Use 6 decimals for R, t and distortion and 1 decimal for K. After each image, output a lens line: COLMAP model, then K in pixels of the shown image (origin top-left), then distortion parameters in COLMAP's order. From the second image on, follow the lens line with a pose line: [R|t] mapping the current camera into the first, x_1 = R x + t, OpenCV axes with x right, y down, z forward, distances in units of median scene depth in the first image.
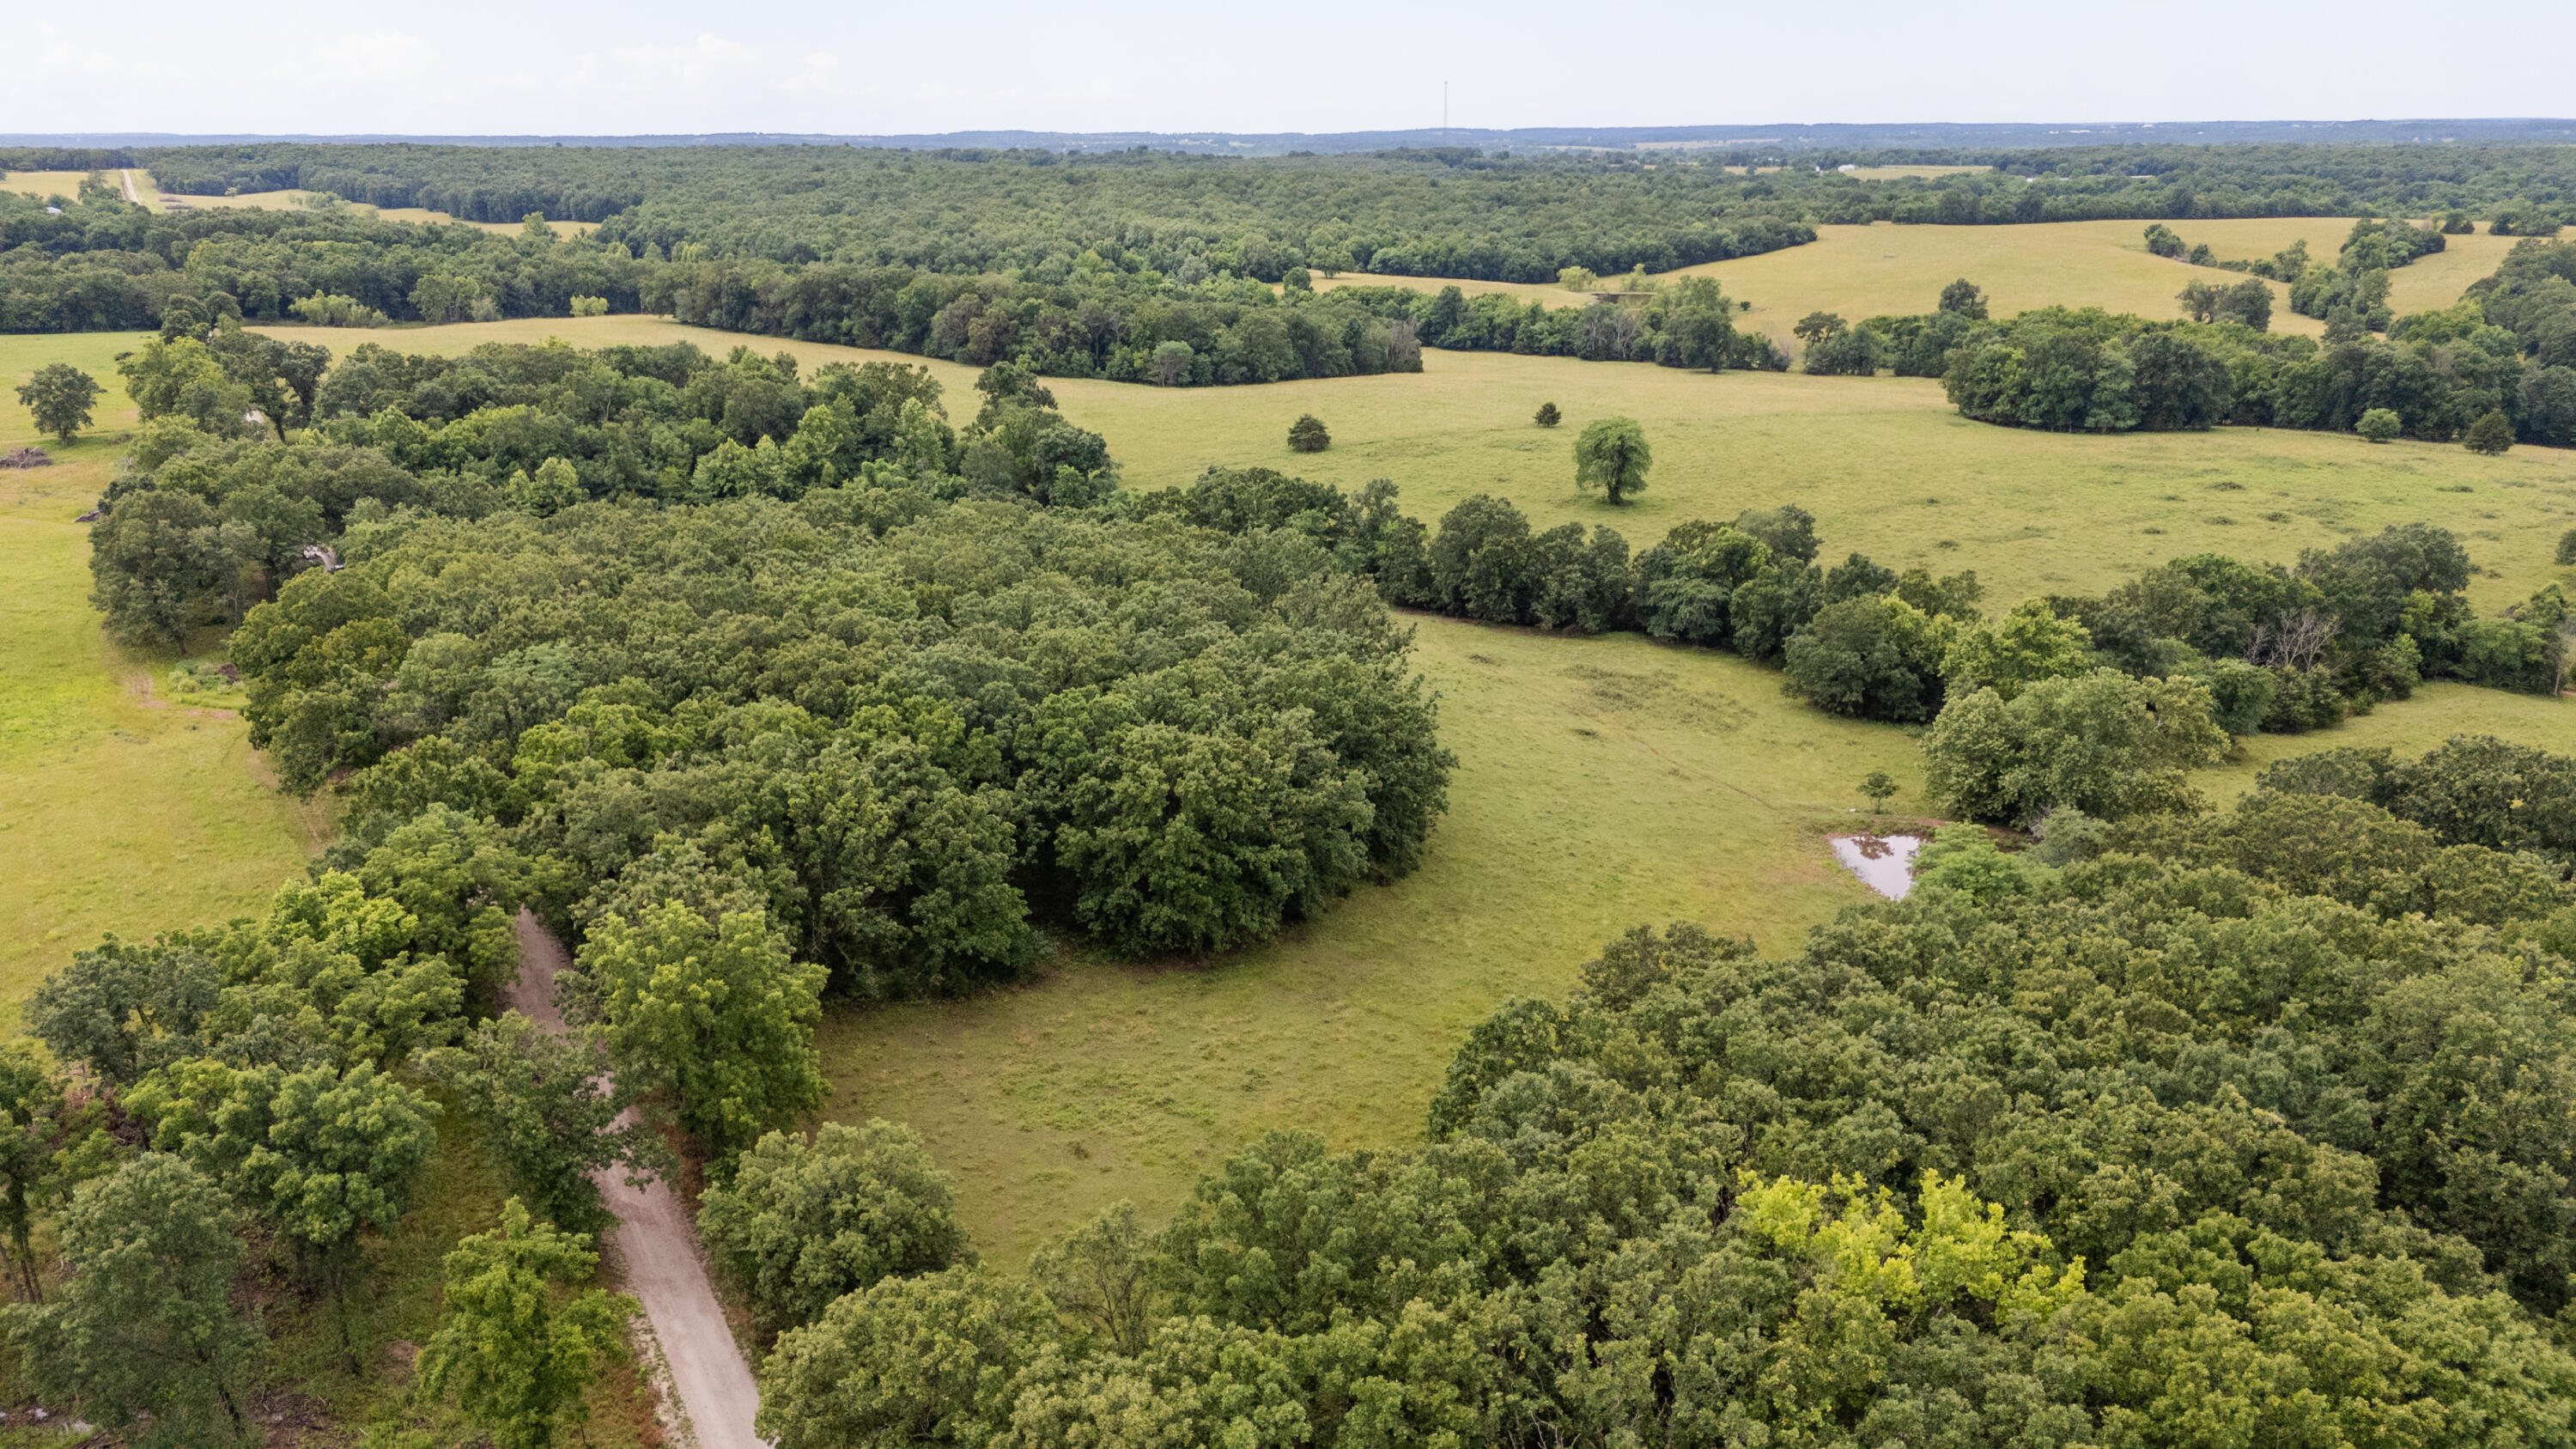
lens RADIAL K [[1893.1, 0, 1300.7], [0, 1893.1, 715.2], [0, 0, 1]] dist [0.075700, -0.076548]
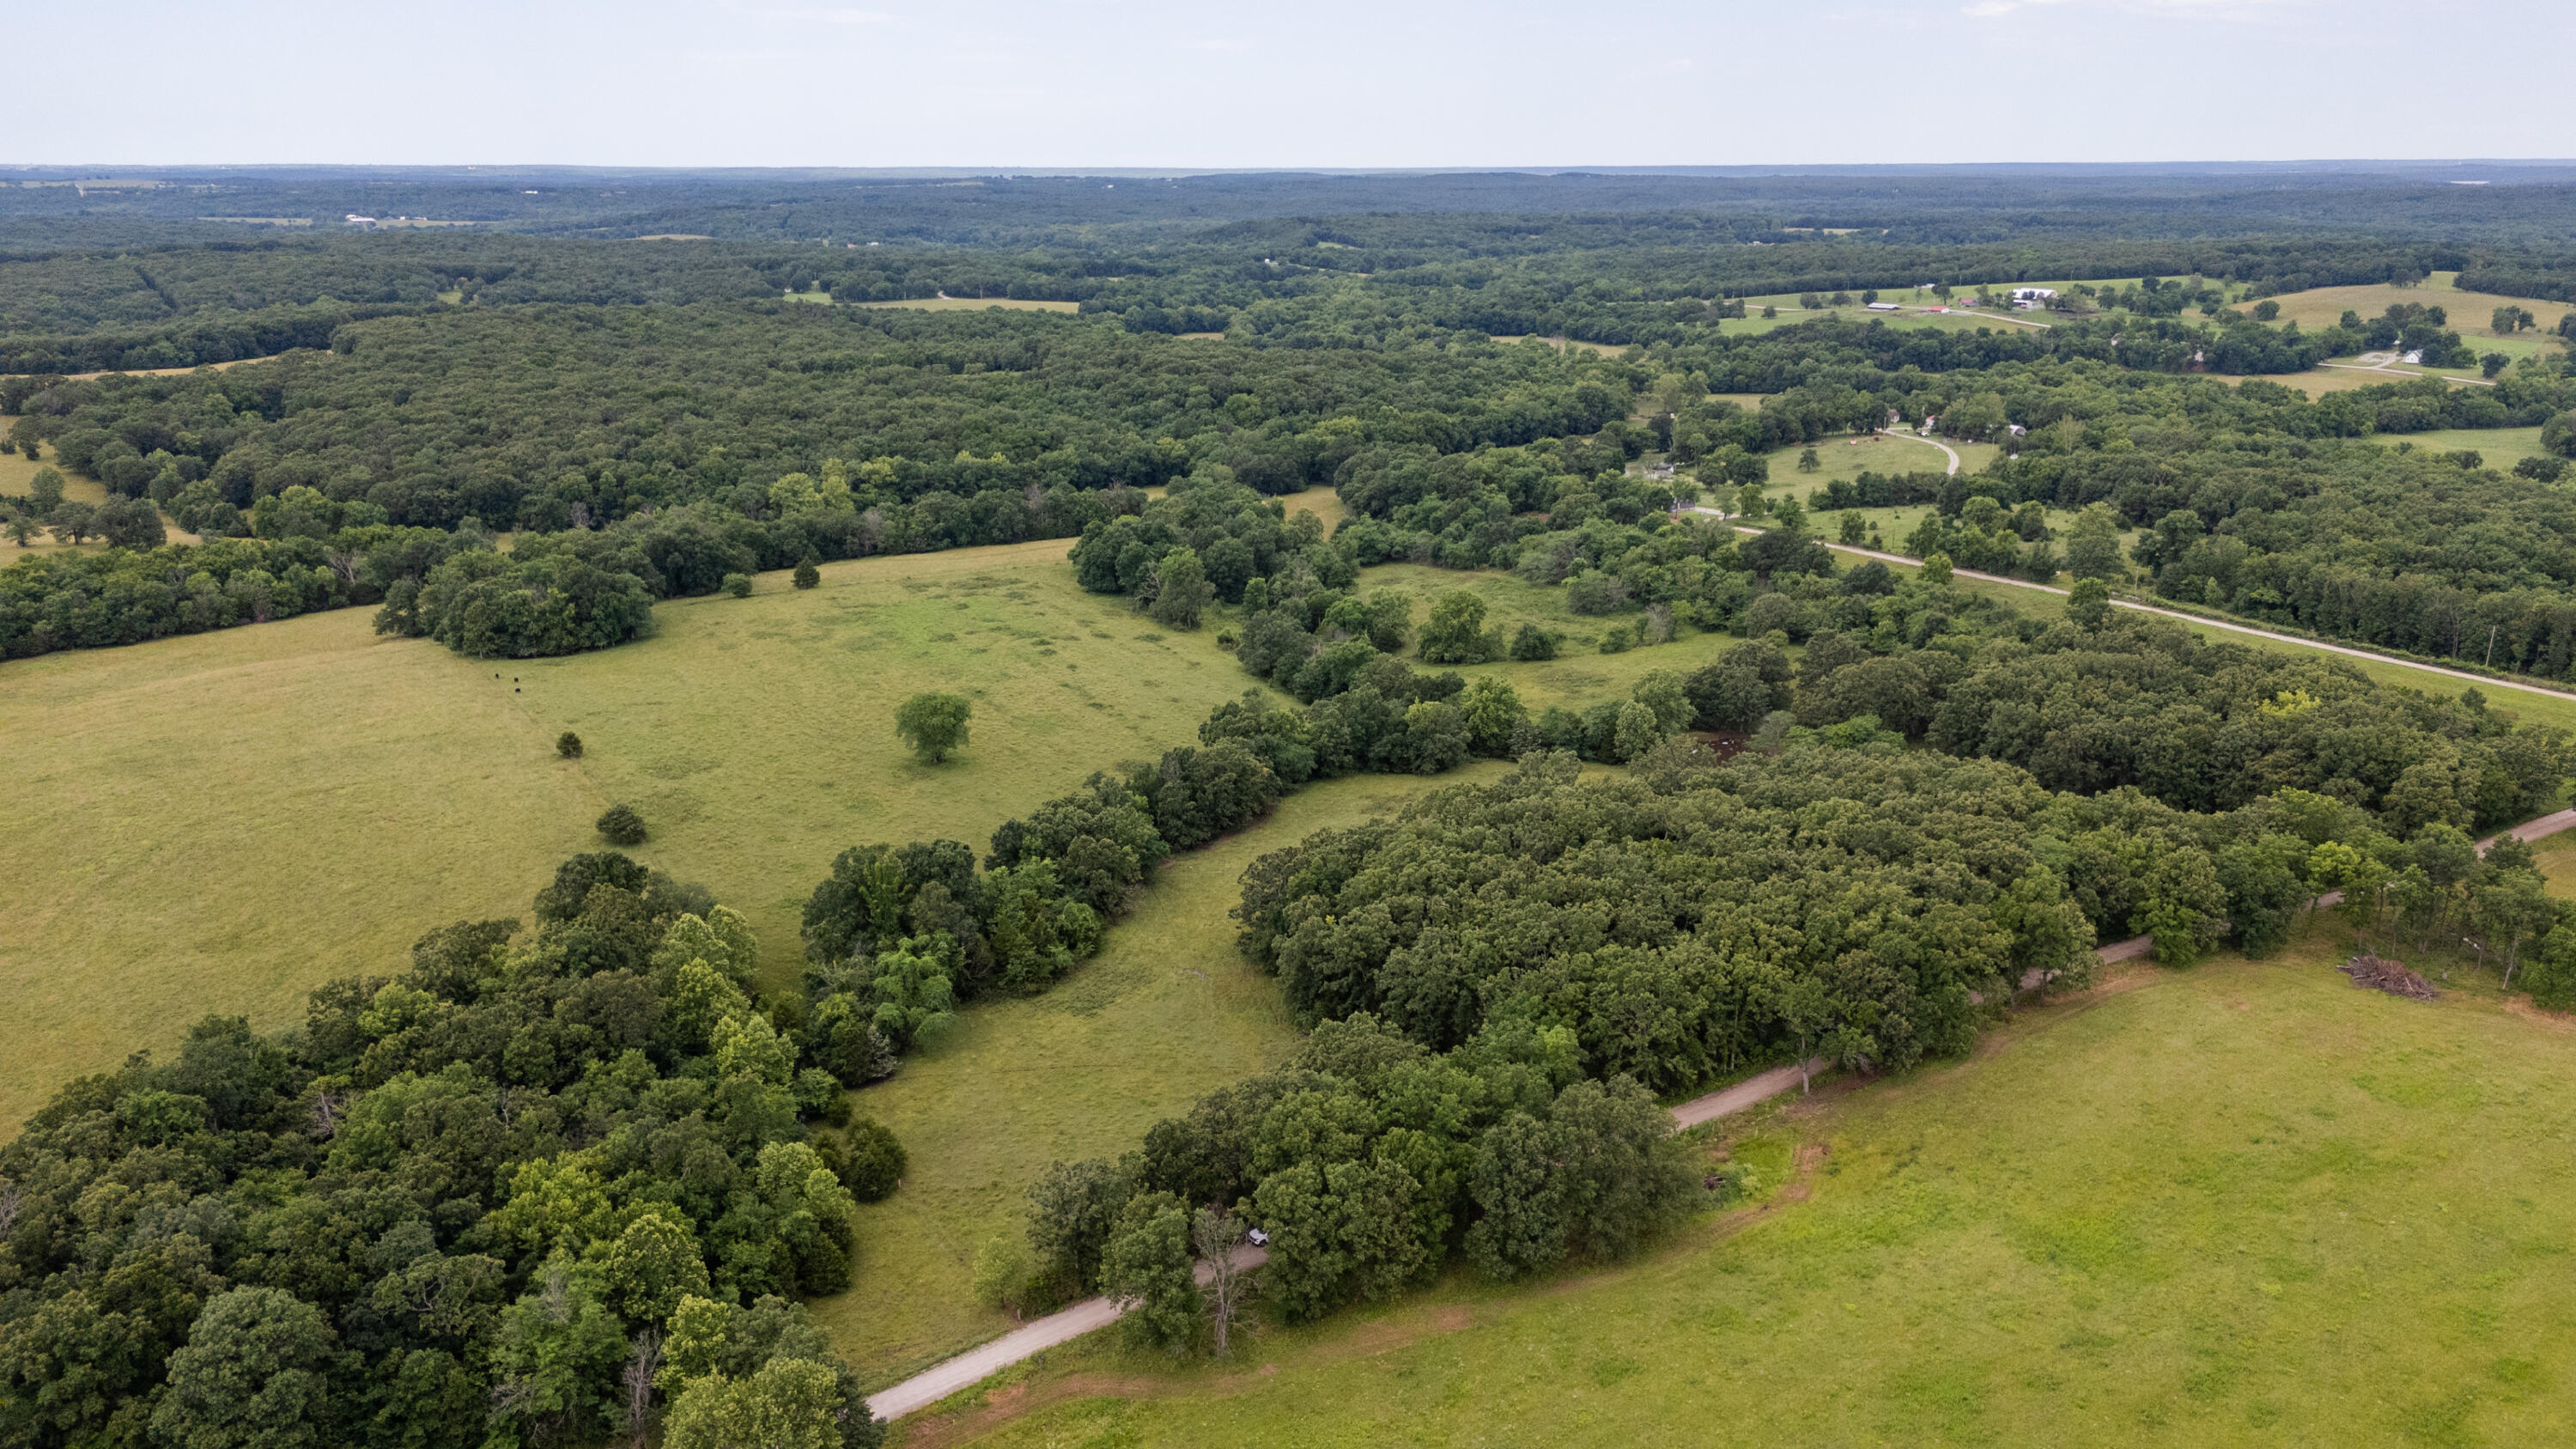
lens RADIAL K [[1899.7, 0, 1288.0], [0, 1899.7, 724.5], [0, 0, 1]] dist [0.061978, -0.068345]
pose [[-0.014789, -0.276690, 0.960845, -0.756409], [0.294455, 0.917132, 0.268634, -0.301704], [-0.955551, 0.286899, 0.067909, 0.549028]]
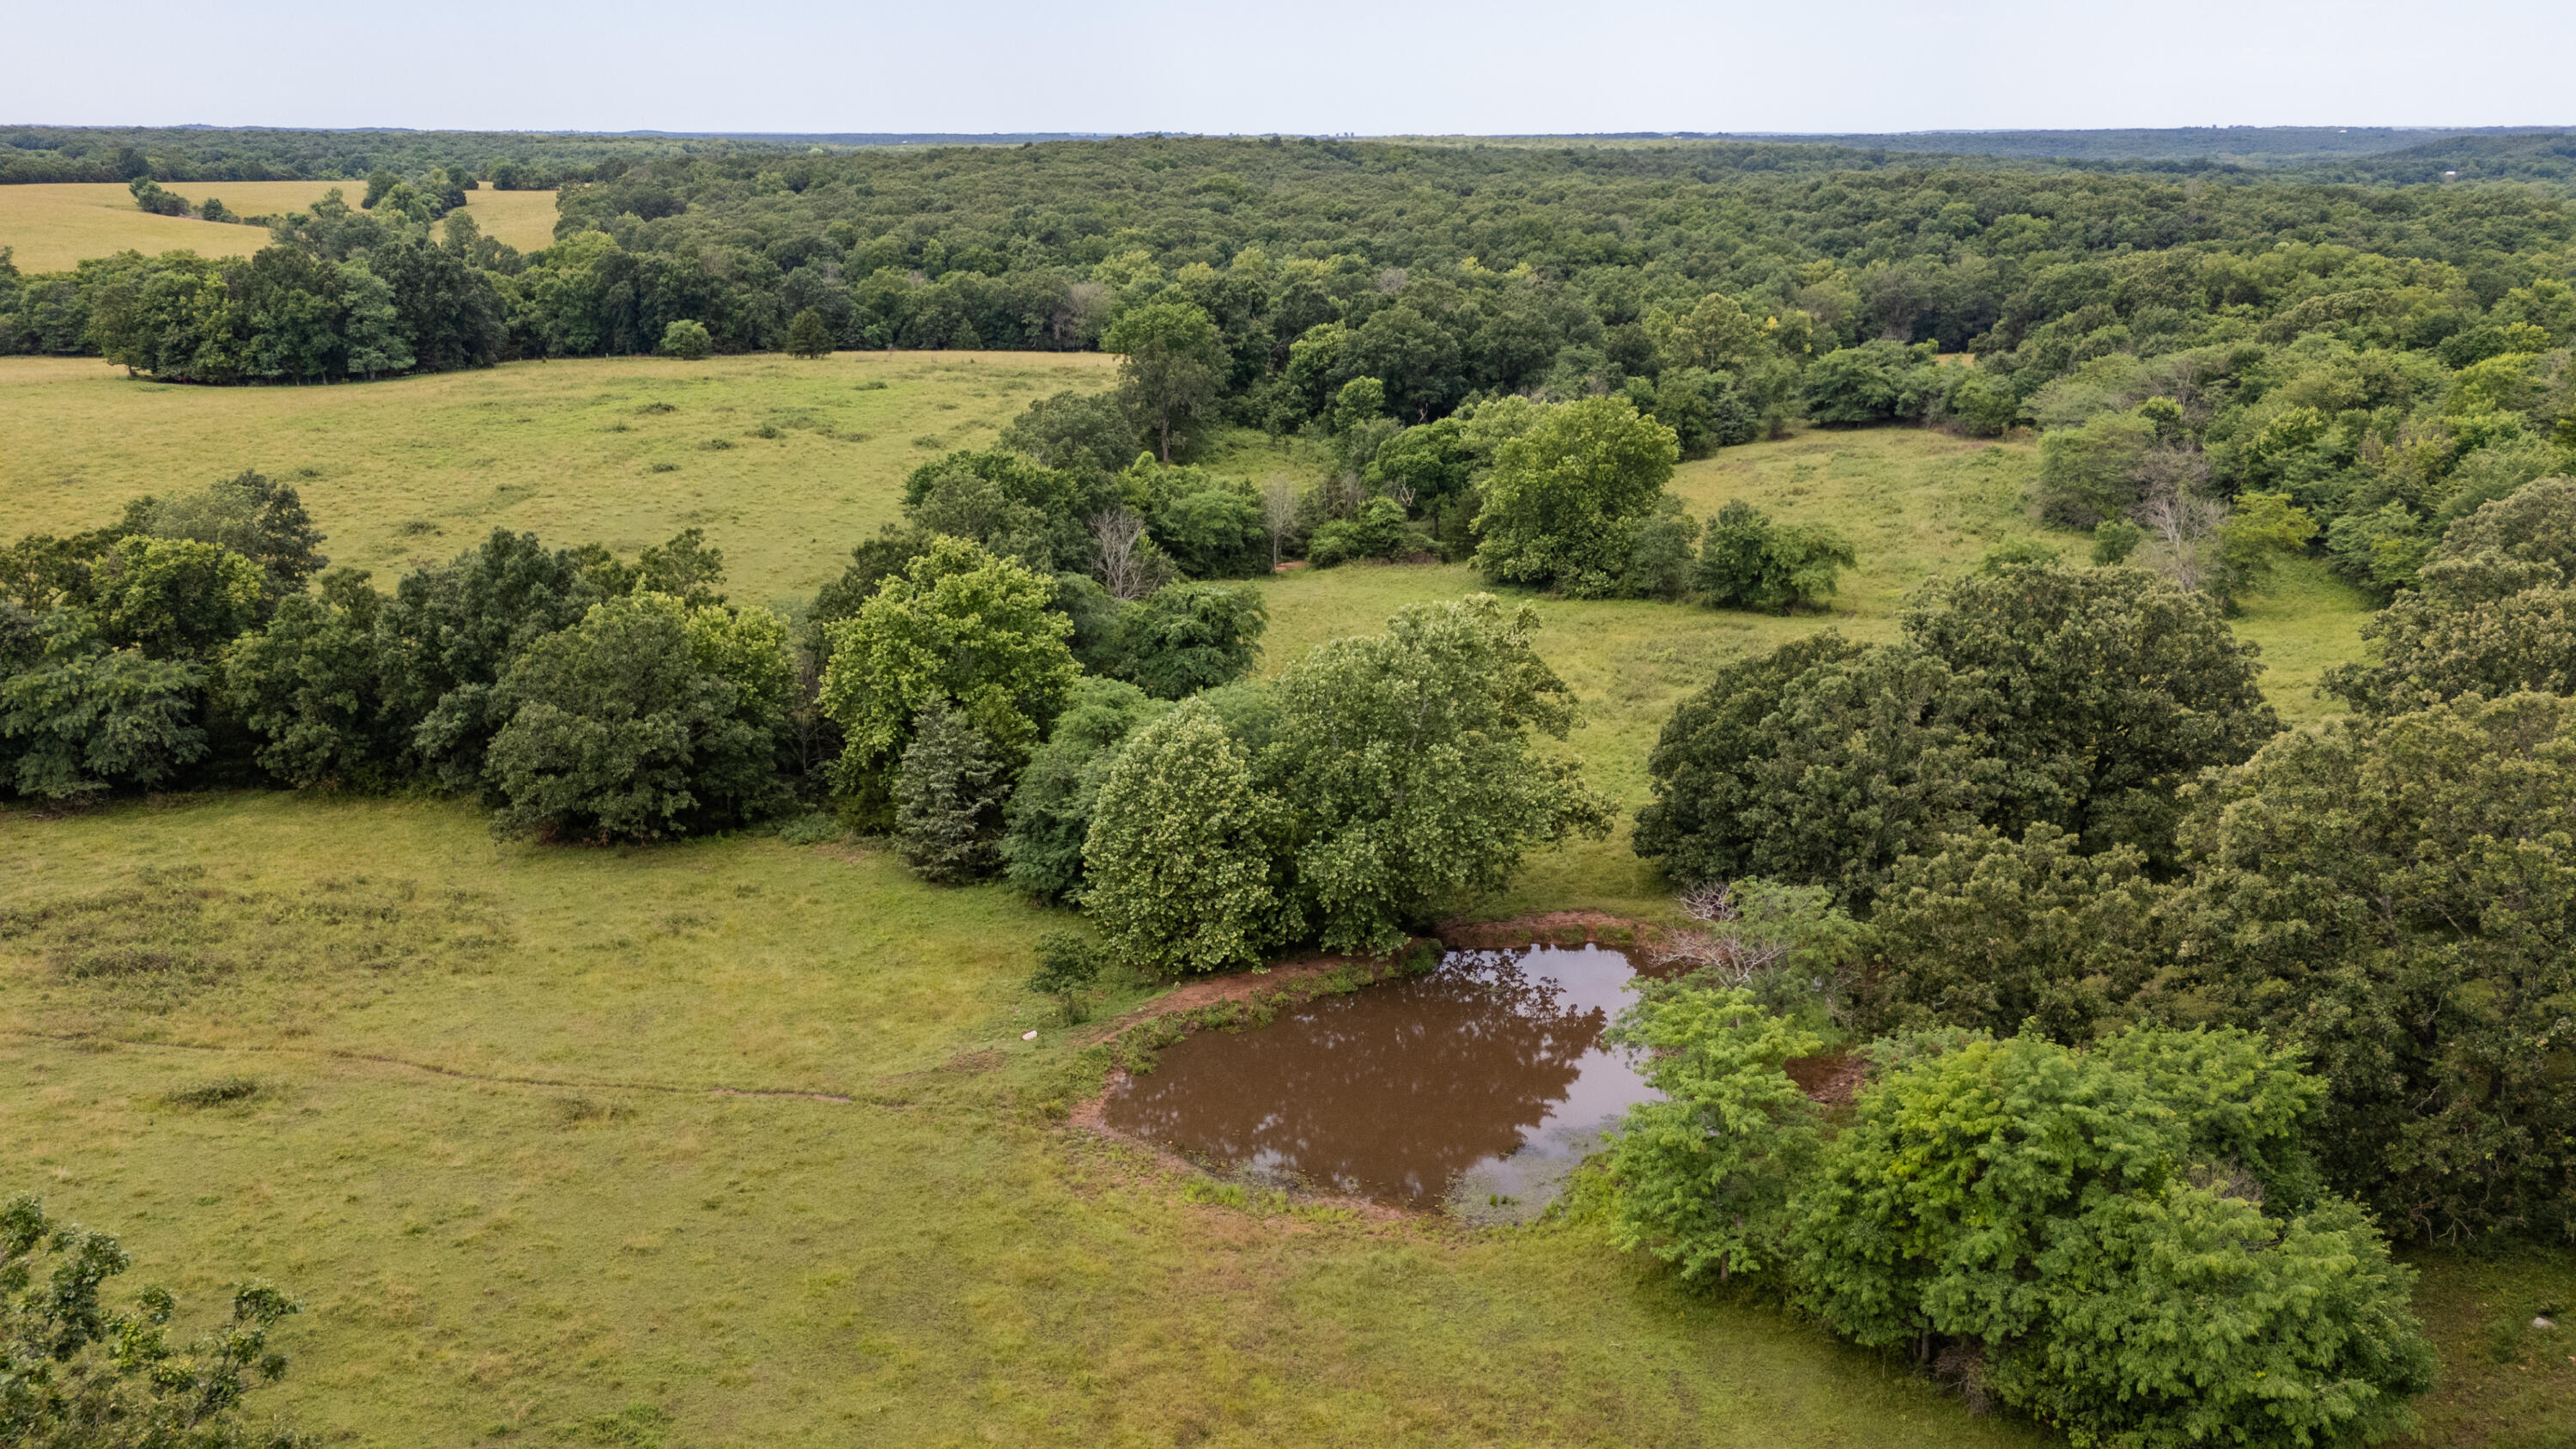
lens RADIAL K [[1886.5, 0, 1295.5], [0, 1886.5, 739.6], [0, 0, 1]] dist [0.066726, -0.064220]
pose [[0.546296, -0.247192, 0.800286, -0.005534], [0.241539, 0.961362, 0.132065, -0.027196], [-0.802010, 0.121154, 0.584895, 0.311672]]
